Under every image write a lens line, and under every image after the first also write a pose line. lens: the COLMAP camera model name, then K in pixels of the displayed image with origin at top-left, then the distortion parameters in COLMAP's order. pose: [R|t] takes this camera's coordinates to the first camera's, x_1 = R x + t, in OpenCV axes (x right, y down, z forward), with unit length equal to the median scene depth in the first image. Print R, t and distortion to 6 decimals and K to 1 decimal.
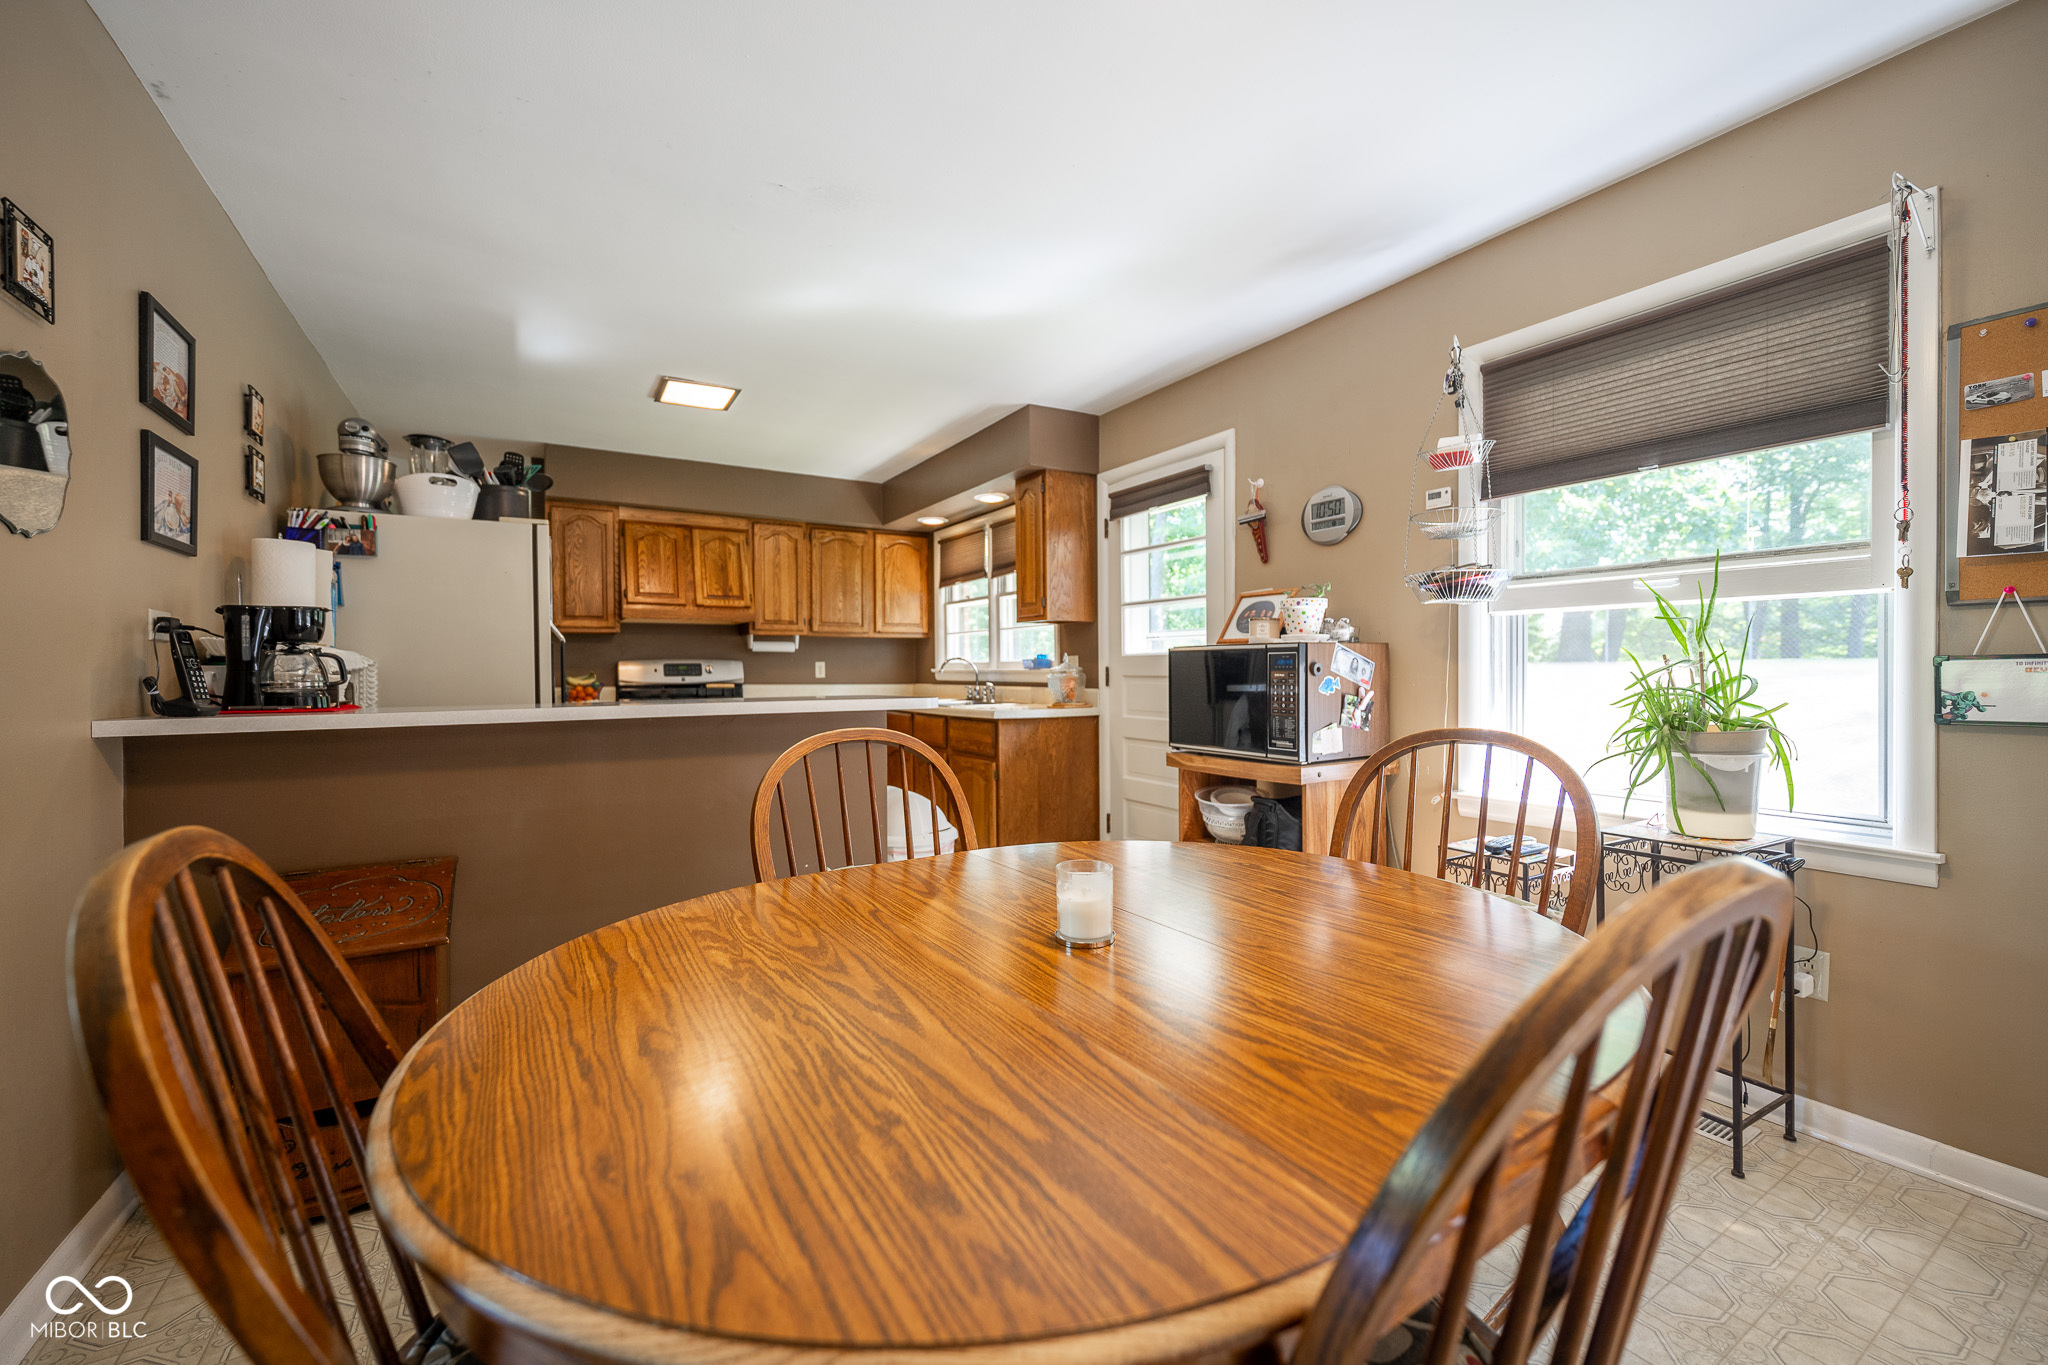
lens RADIAL K [[812.5, 0, 1030.0], [0, 812.5, 673.0], [0, 0, 1]] dist [0.000216, 0.000177]
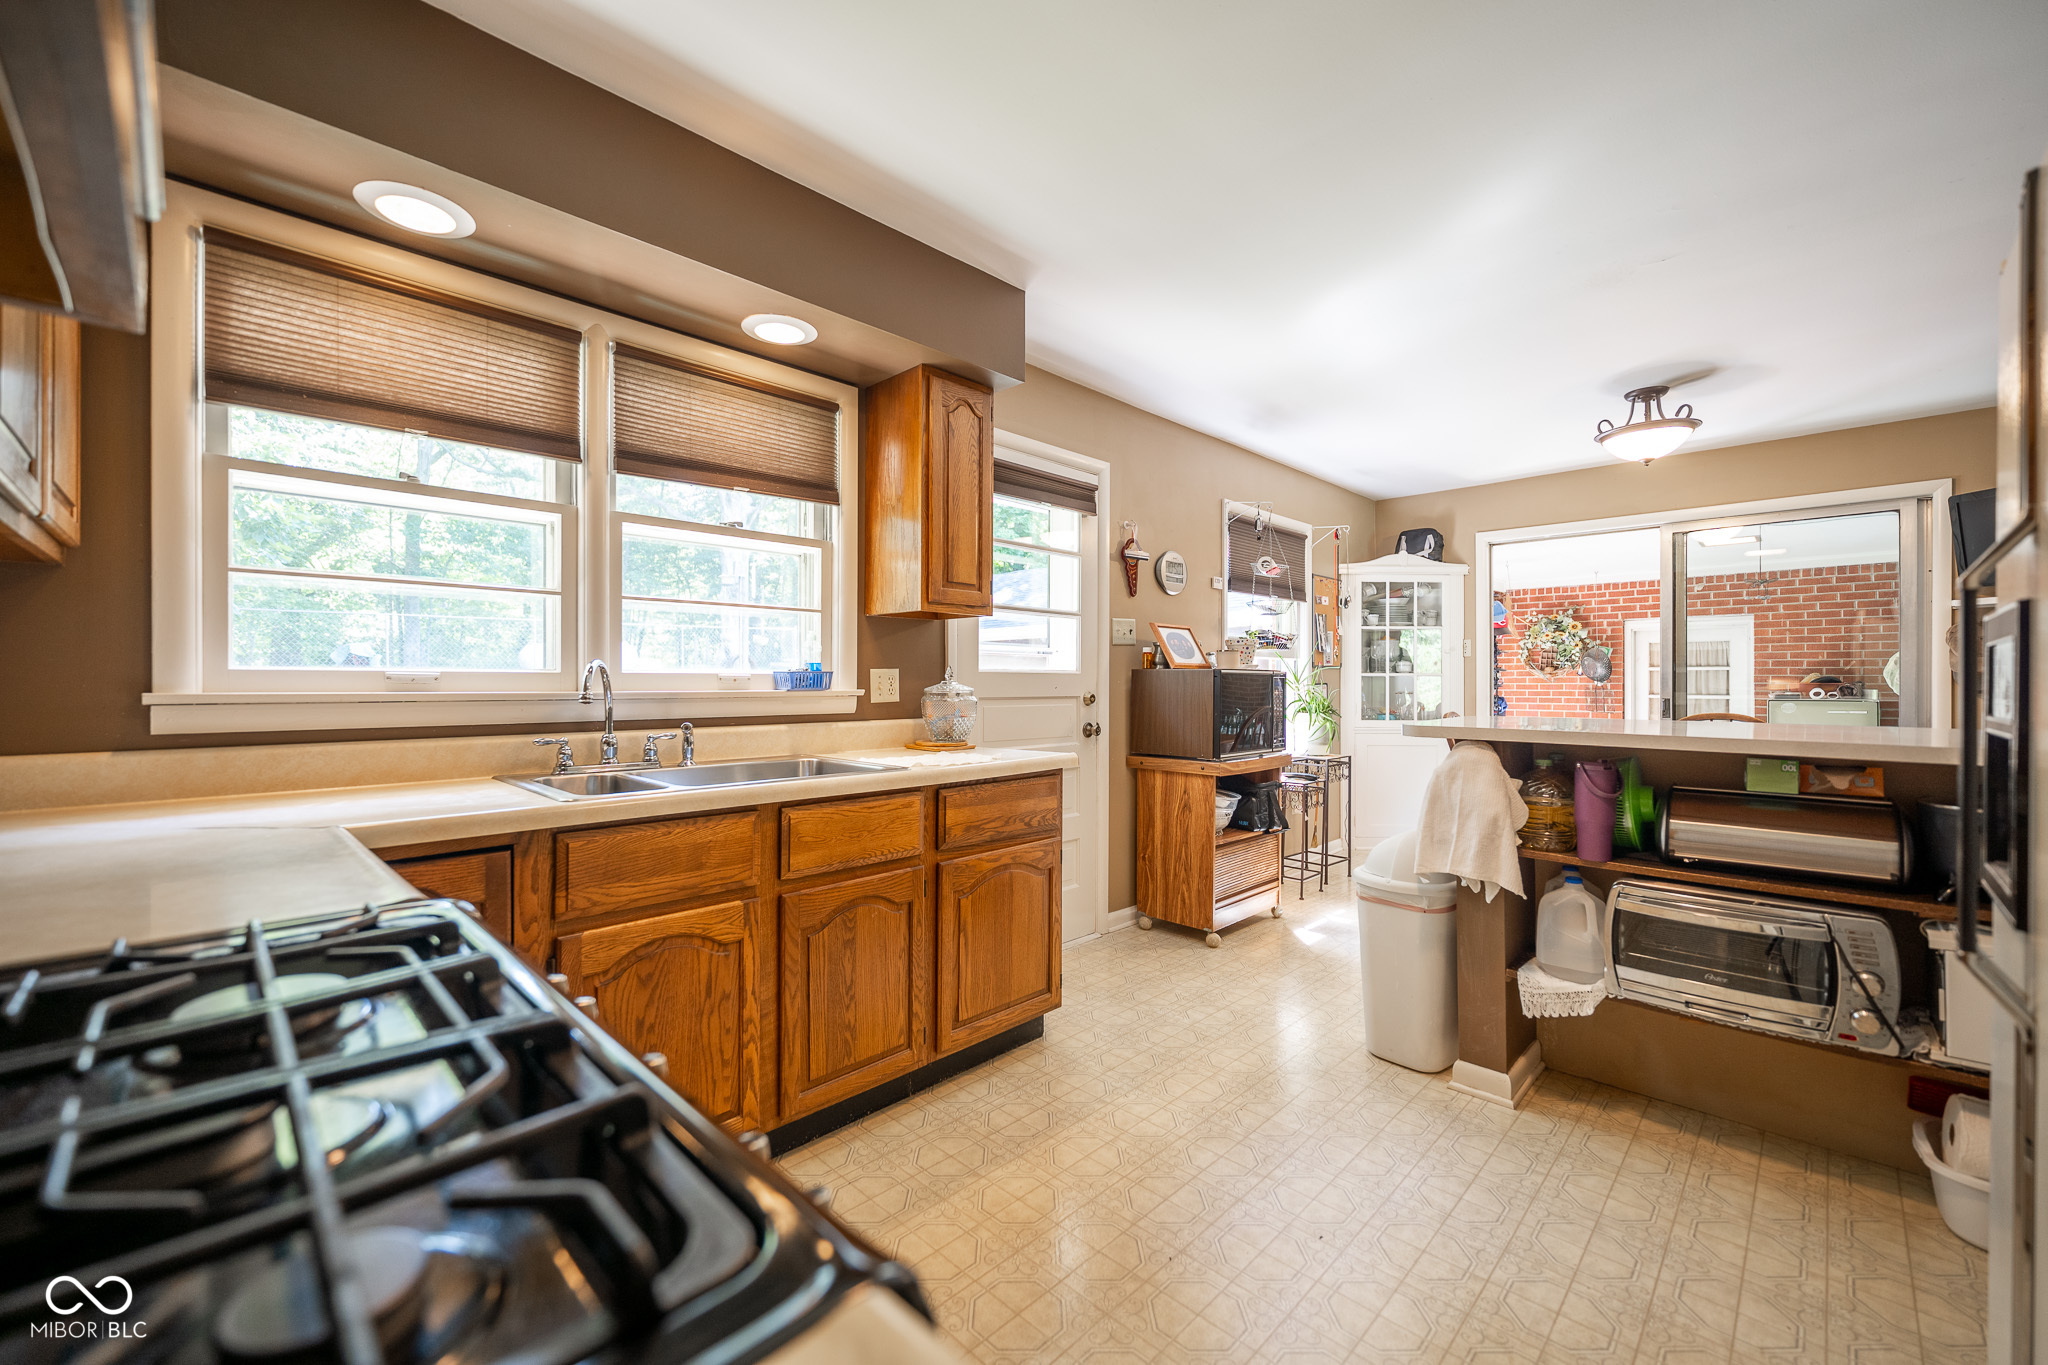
lens RADIAL K [[812.5, 0, 1020.6], [0, 812.5, 681.5], [0, 0, 1]] dist [0.000216, 0.000177]
pose [[-0.232304, 0.007683, 0.972613, -0.505653], [0.006540, 0.999959, -0.006337, -0.005960], [-0.972621, 0.004889, -0.232345, 0.909232]]
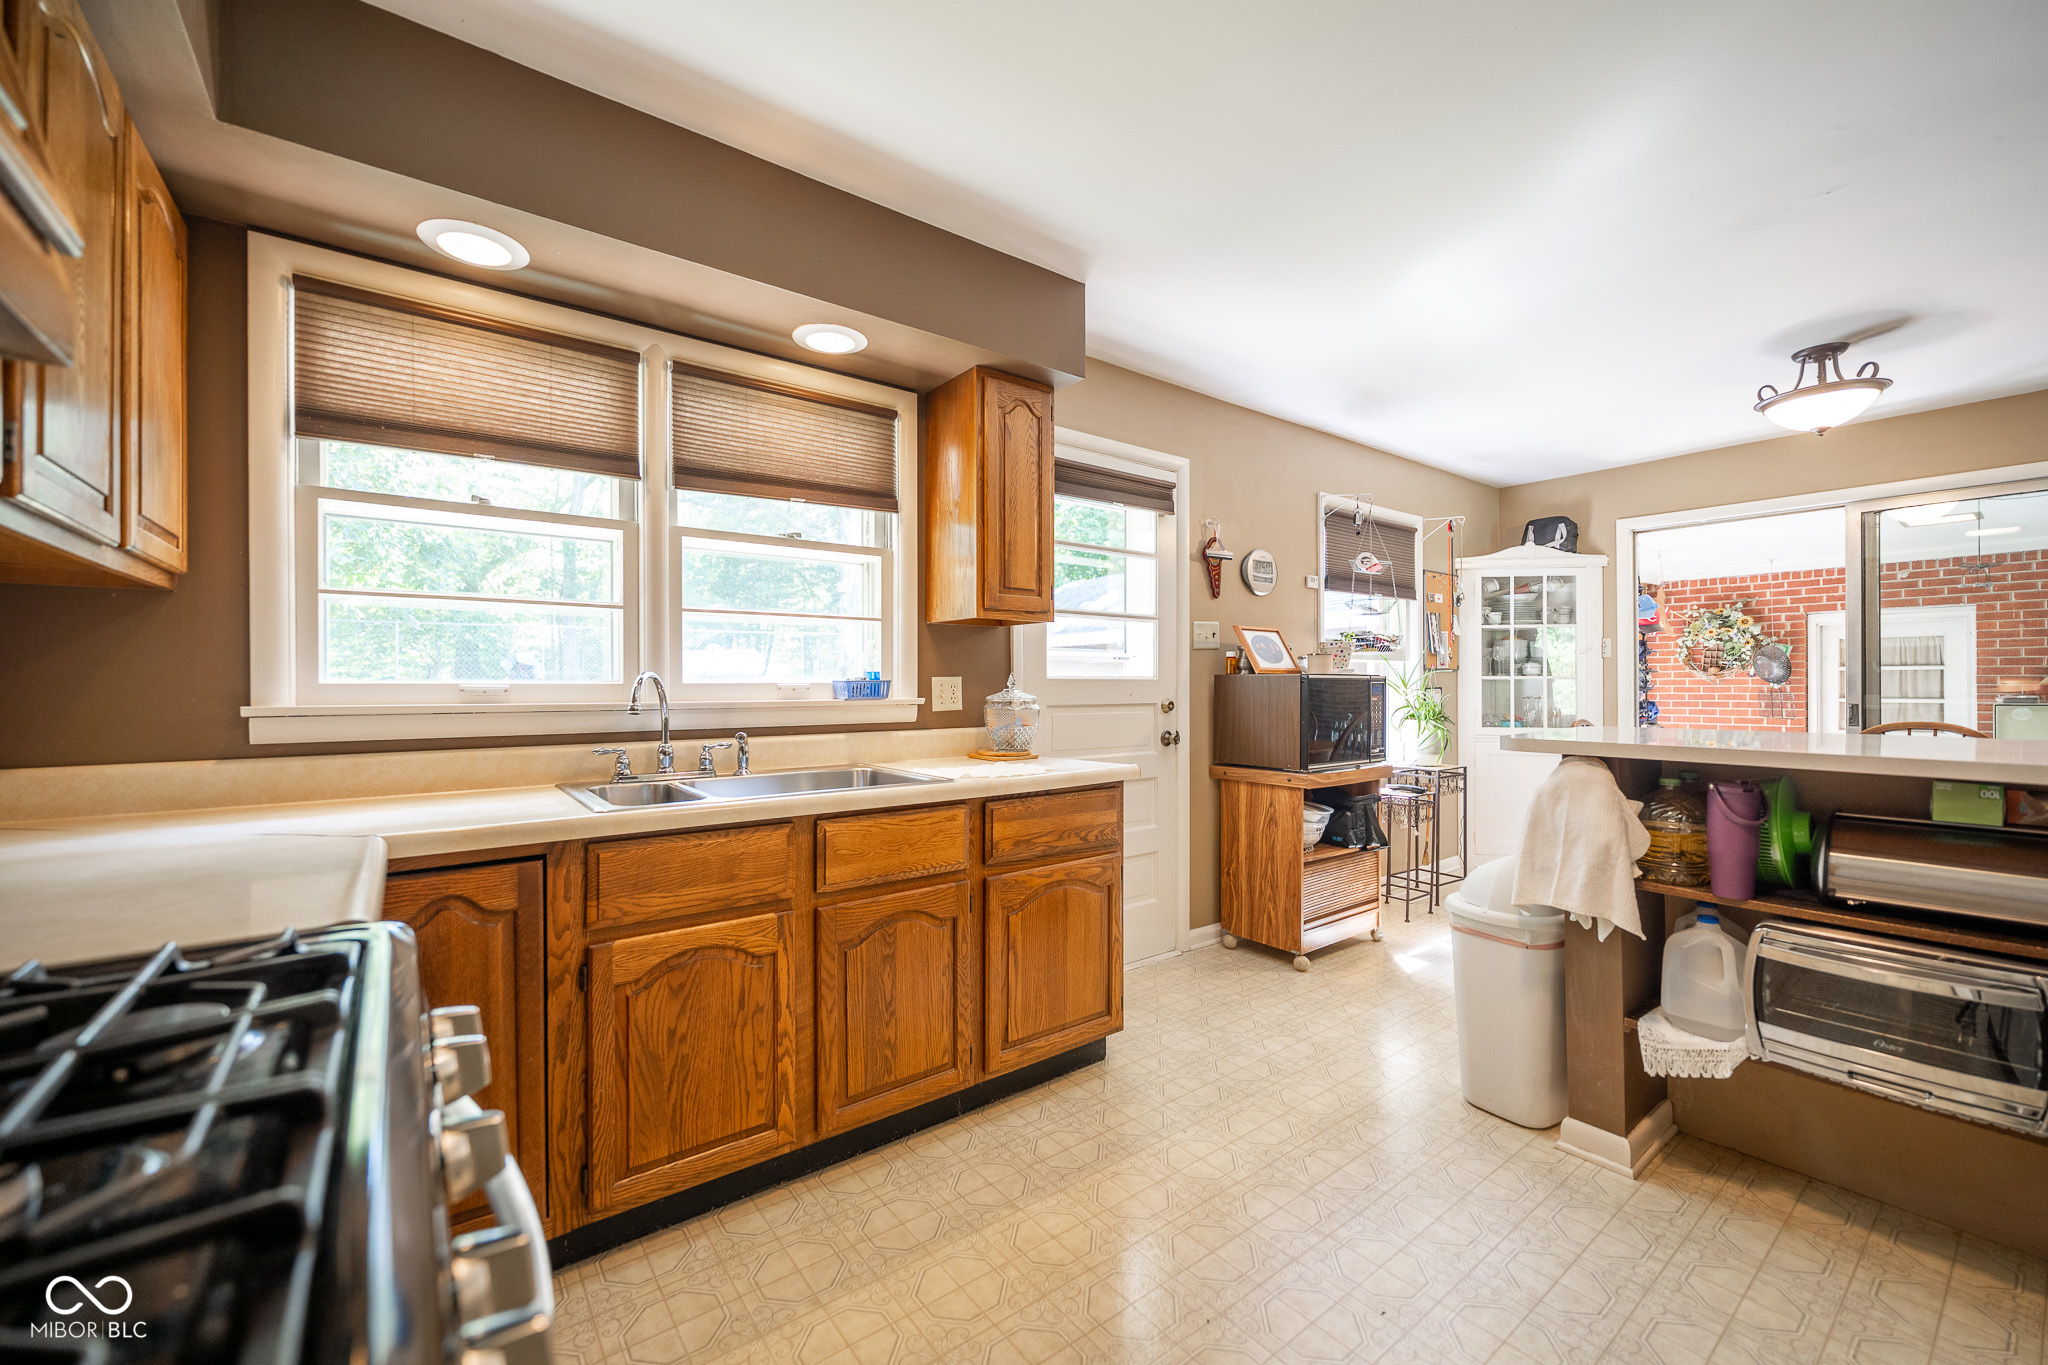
lens RADIAL K [[812.5, 0, 1023.4], [0, 812.5, 685.0], [0, 0, 1]] dist [0.000216, 0.000177]
pose [[-0.096952, 0.007792, 0.995259, -0.494804], [0.009966, 0.999927, -0.006858, -0.008941], [-0.995239, 0.009253, -0.097022, 0.872997]]
